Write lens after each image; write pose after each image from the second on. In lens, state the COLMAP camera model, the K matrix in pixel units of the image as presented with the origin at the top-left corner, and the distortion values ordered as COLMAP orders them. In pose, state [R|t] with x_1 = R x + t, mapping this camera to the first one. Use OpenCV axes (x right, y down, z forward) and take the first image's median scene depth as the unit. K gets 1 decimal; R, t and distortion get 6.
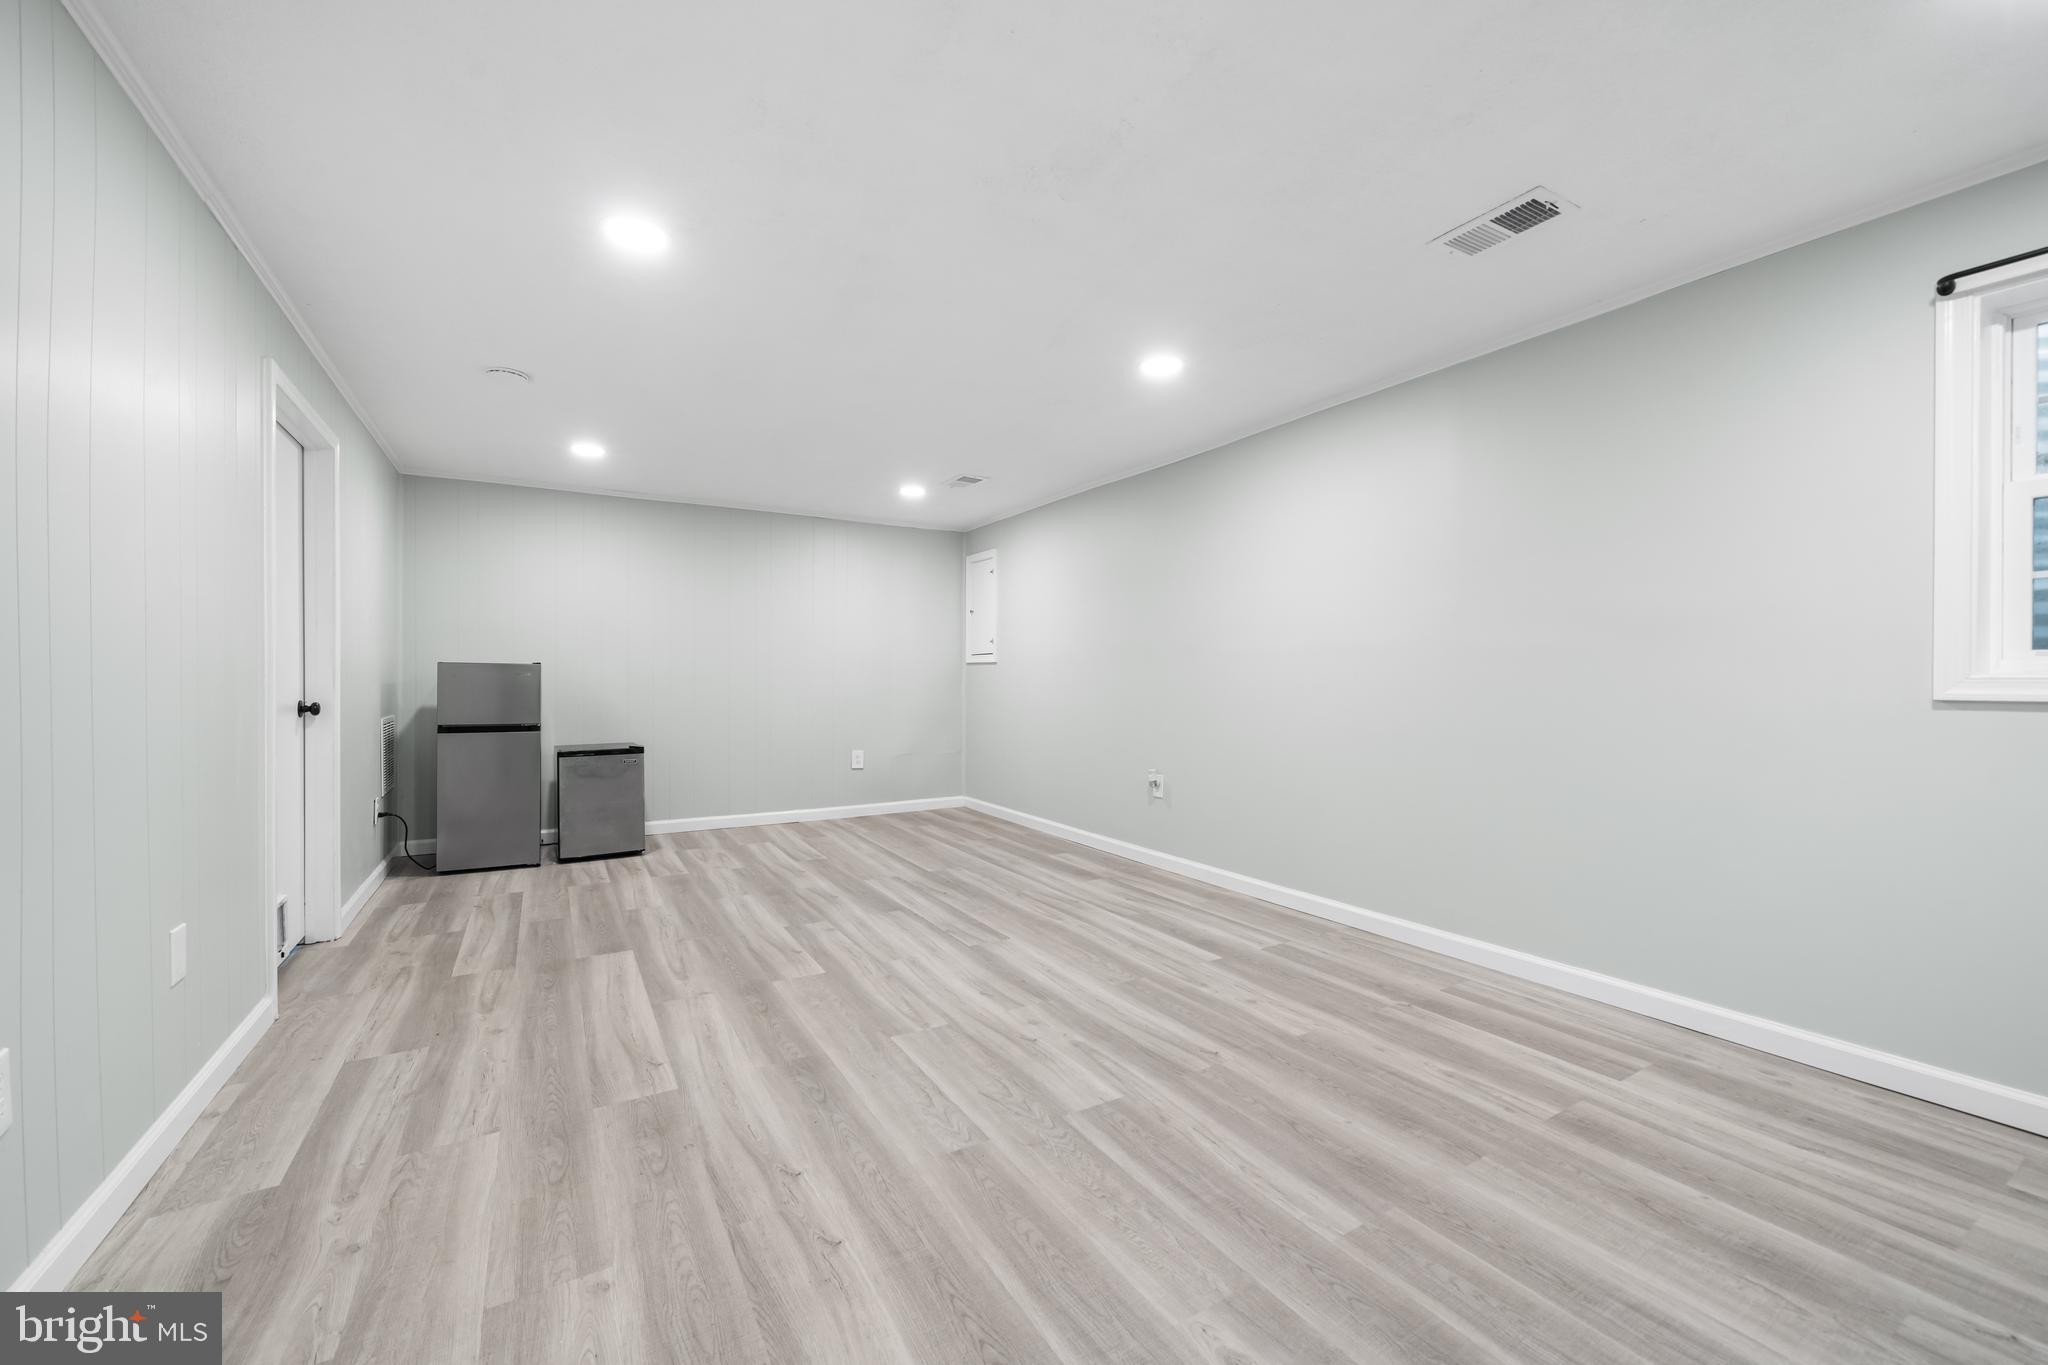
lens RADIAL K [[796.8, 0, 1015.1], [0, 796.8, 691.8], [0, 0, 1]] dist [0.000355, 0.000021]
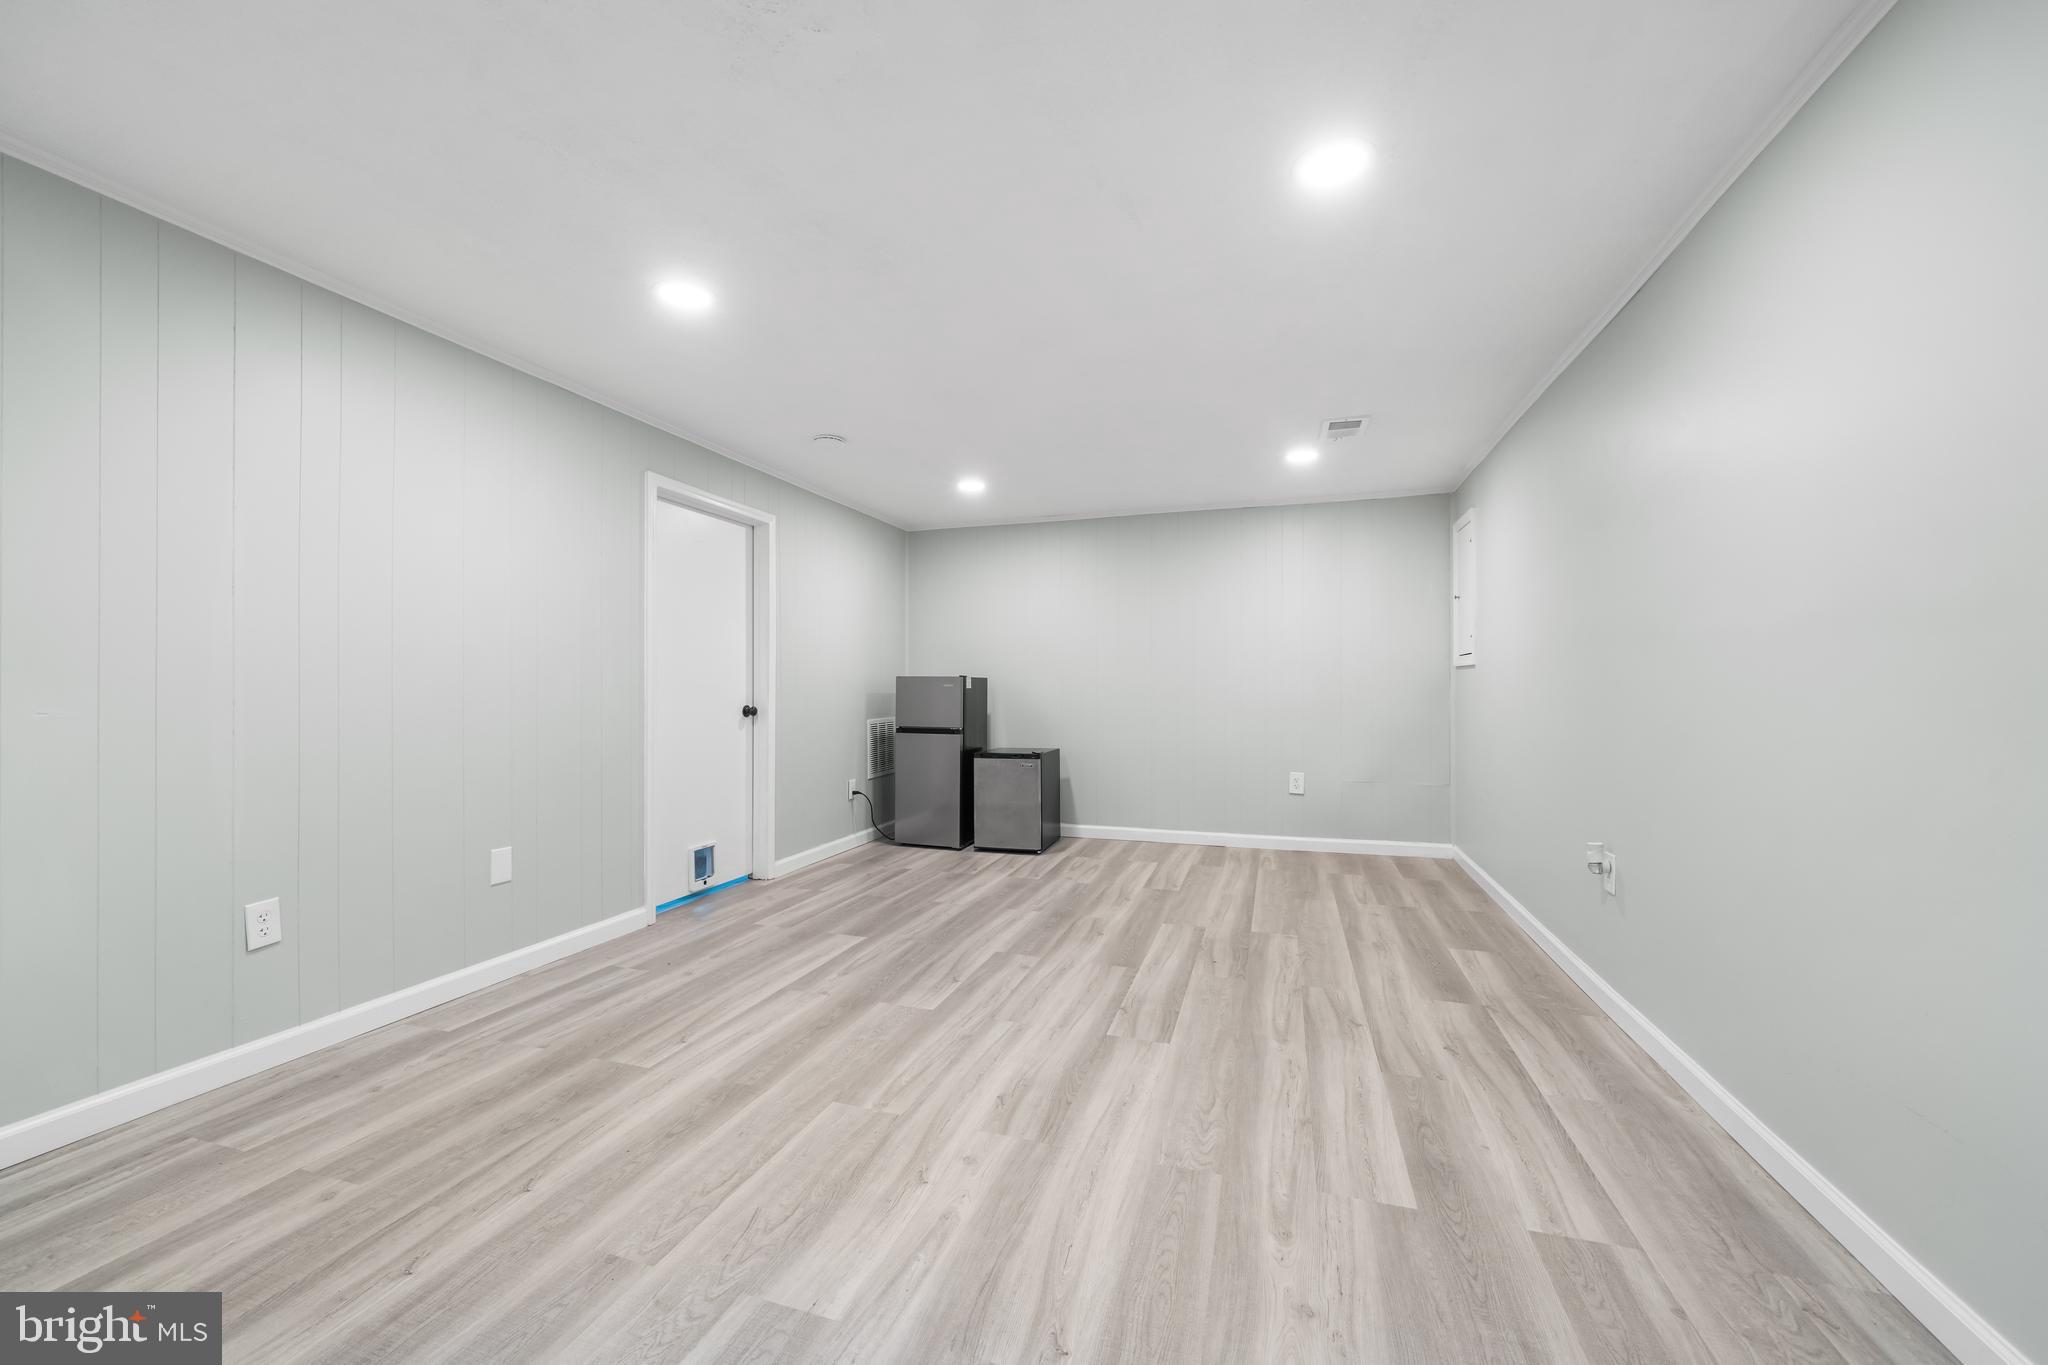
lens RADIAL K [[787.2, 0, 1016.0], [0, 787.2, 685.8], [0, 0, 1]] dist [-0.001592, -0.000075]
pose [[0.661479, -0.005470, -0.749943, 0.468093], [-0.008891, 0.999846, -0.015134, -0.007006], [0.749911, 0.016678, 0.661329, 0.431894]]
